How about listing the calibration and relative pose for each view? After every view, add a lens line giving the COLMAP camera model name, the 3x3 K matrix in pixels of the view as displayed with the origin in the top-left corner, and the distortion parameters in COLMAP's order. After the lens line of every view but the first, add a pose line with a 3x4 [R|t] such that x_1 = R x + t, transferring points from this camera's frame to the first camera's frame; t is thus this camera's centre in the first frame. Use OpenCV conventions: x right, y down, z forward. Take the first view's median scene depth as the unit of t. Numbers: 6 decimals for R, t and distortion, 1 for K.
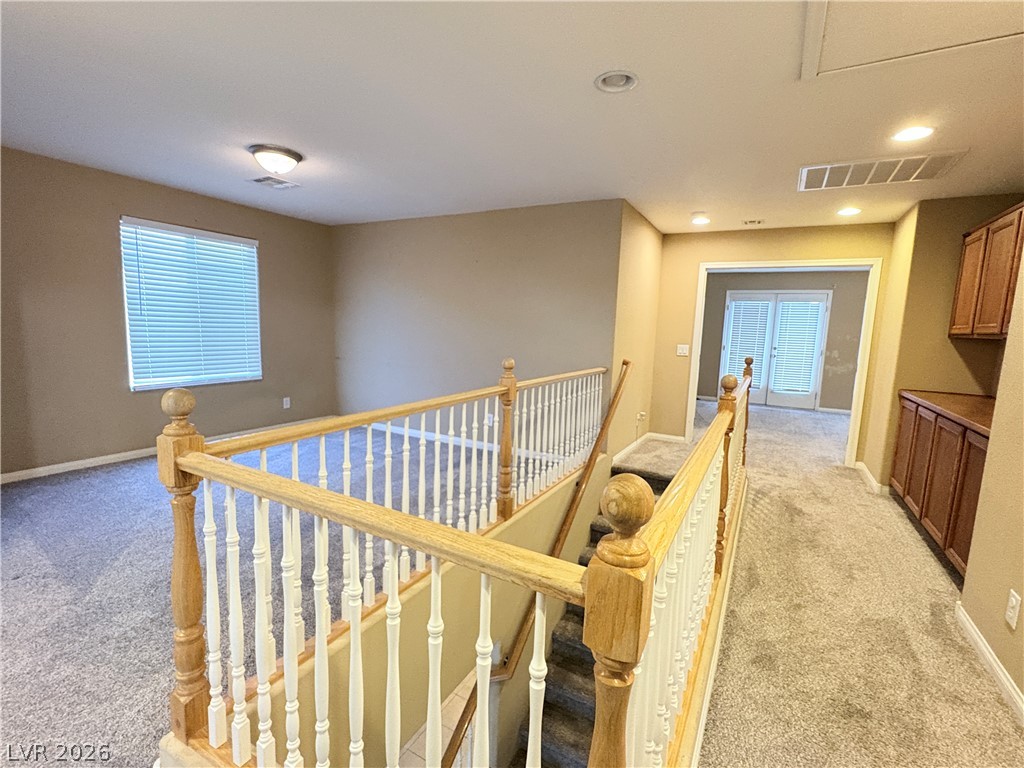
lens RADIAL K [[477.3, 0, 506.1], [0, 477.3, 387.4], [0, 0, 1]] dist [0.011160, 0.000399]
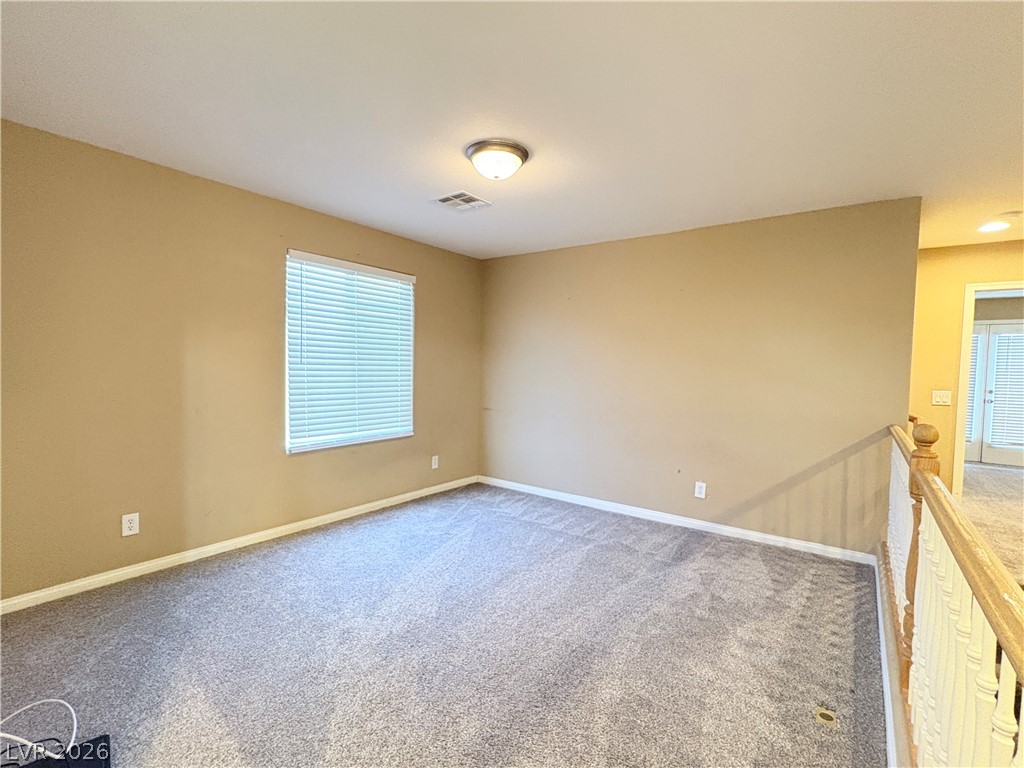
lens RADIAL K [[477.3, 0, 507.2], [0, 477.3, 388.2], [0, 0, 1]] dist [0.011160, 0.000399]
pose [[0.991787, -0.008198, -0.127637, -0.242647], [-0.002715, 0.996370, -0.085088, -0.029922], [0.127871, 0.084736, 0.988164, 0.178339]]
